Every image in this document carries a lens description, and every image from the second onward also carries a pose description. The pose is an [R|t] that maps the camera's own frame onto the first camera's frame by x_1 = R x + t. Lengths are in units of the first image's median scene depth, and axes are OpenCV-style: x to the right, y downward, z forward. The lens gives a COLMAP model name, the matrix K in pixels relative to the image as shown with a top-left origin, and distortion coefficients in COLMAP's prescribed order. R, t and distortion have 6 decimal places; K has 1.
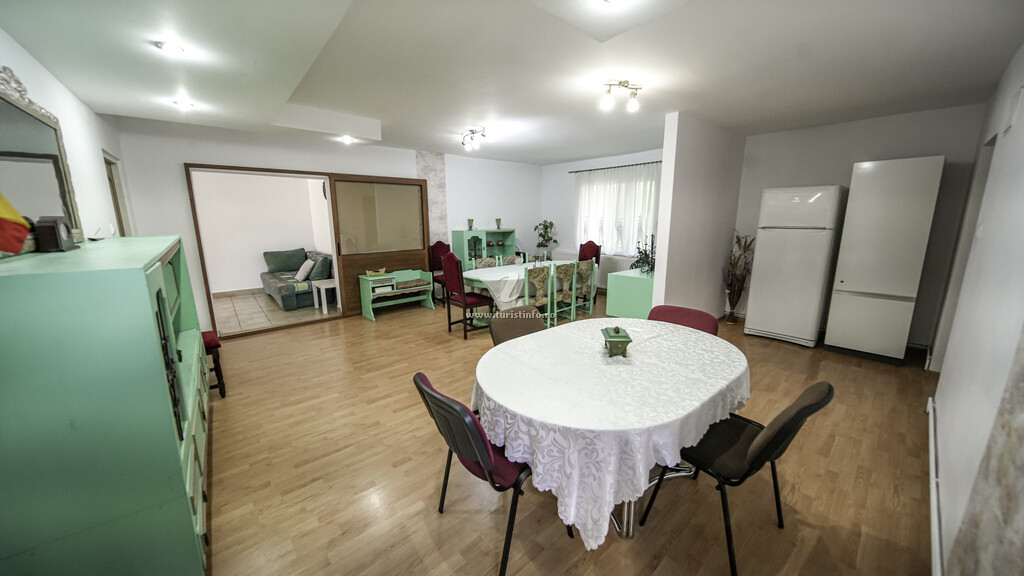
lens RADIAL K [[358.1, 0, 511.5], [0, 358.1, 284.3], [0, 0, 1]] dist [0.006257, -0.000012]
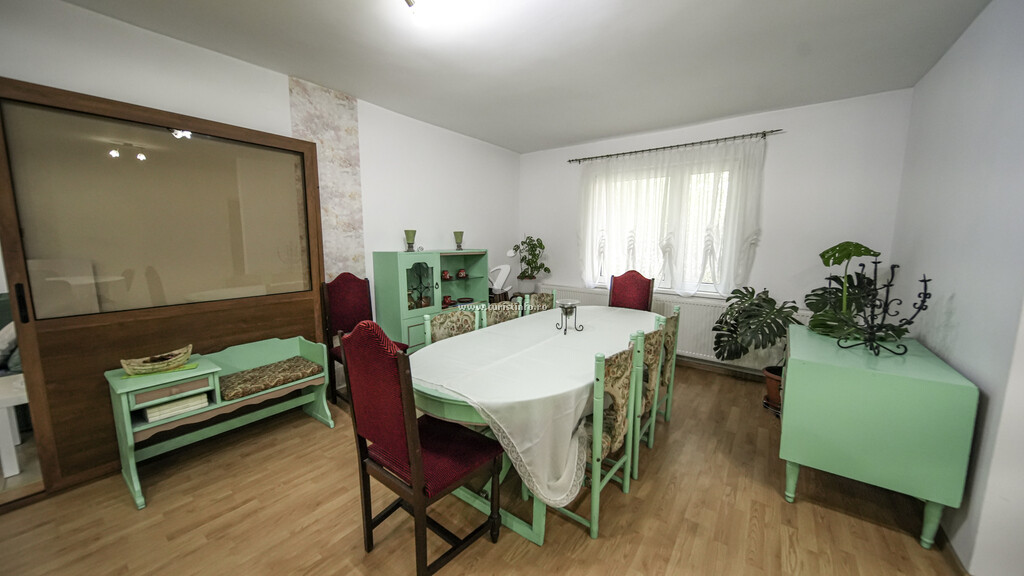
lens RADIAL K [[358.1, 0, 511.5], [0, 358.1, 284.3], [0, 0, 1]] dist [0.006257, -0.000012]
pose [[0.978384, -0.014408, 0.206294, -0.084160], [0.027412, 0.997803, -0.060318, -0.071398], [-0.204971, 0.064669, 0.976629, 0.490605]]
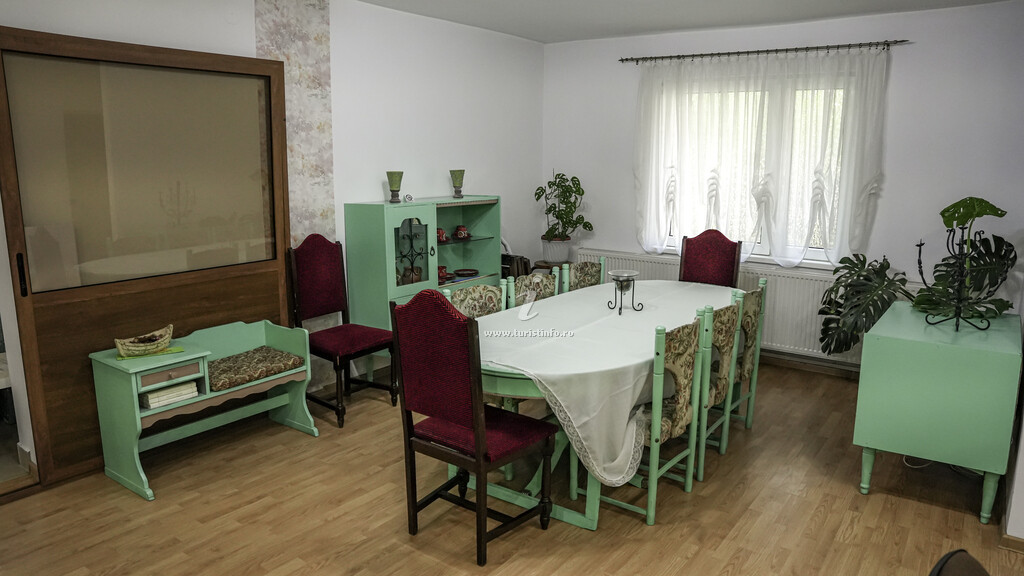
lens RADIAL K [[703.8, 0, 512.0], [0, 703.8, 288.0], [0, 0, 1]] dist [-0.151429, 0.100290]
pose [[0.975238, -0.029063, 0.219240, -0.168757], [0.029585, 0.999562, 0.000903, -0.064693], [-0.219170, 0.005605, 0.975671, 0.297047]]
